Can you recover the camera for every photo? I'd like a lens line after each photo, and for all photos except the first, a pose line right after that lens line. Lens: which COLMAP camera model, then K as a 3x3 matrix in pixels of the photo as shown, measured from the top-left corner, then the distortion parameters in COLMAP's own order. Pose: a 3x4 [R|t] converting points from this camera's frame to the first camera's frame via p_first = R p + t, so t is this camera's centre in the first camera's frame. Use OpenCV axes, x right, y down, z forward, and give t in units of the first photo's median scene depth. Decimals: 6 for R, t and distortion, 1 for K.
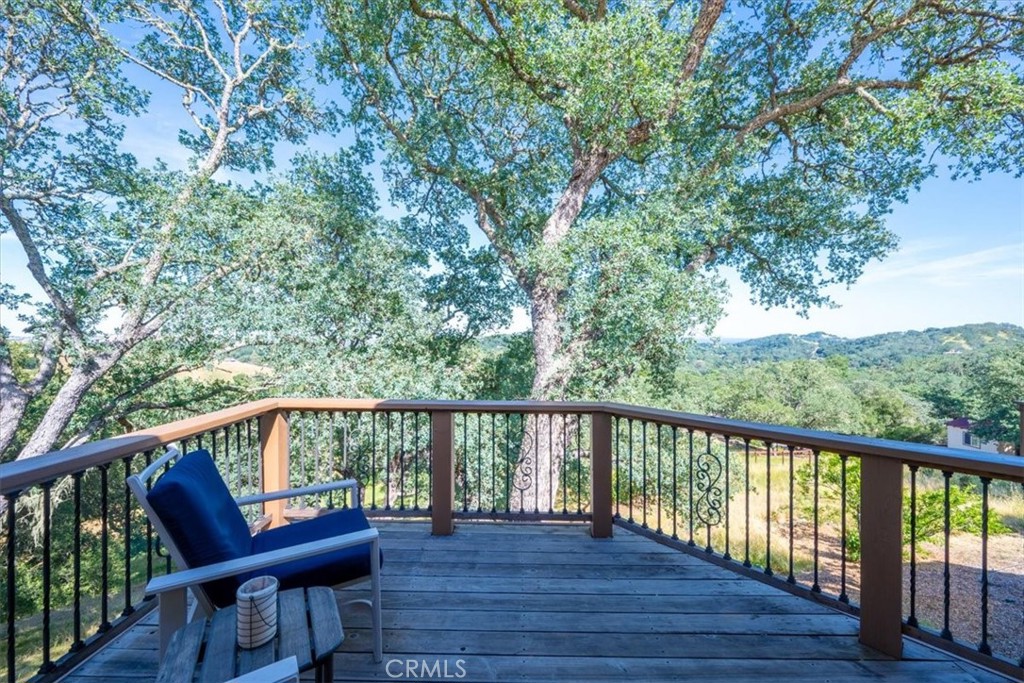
lens RADIAL K [[399.3, 0, 513.5], [0, 399.3, 341.2], [0, 0, 1]] dist [-0.001197, -0.000331]
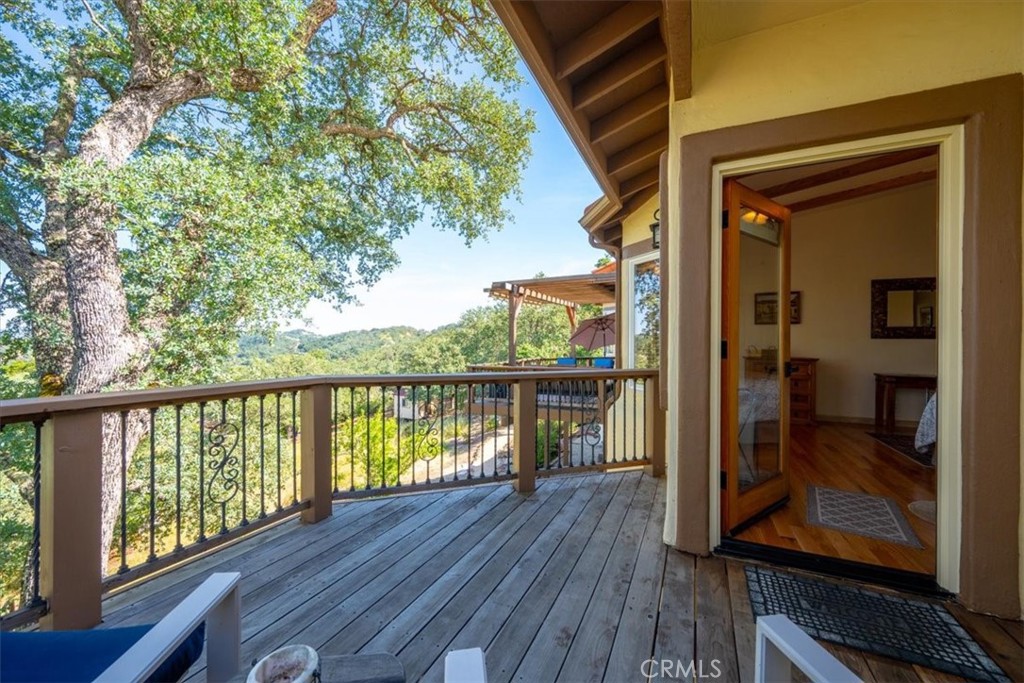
lens RADIAL K [[399.3, 0, 513.5], [0, 399.3, 341.2], [0, 0, 1]] dist [-0.001197, -0.000331]
pose [[0.405479, -0.002675, 0.914100, -0.141766], [-0.004586, 0.999977, 0.004961, 0.022465], [-0.914093, -0.006204, 0.405457, 0.070120]]
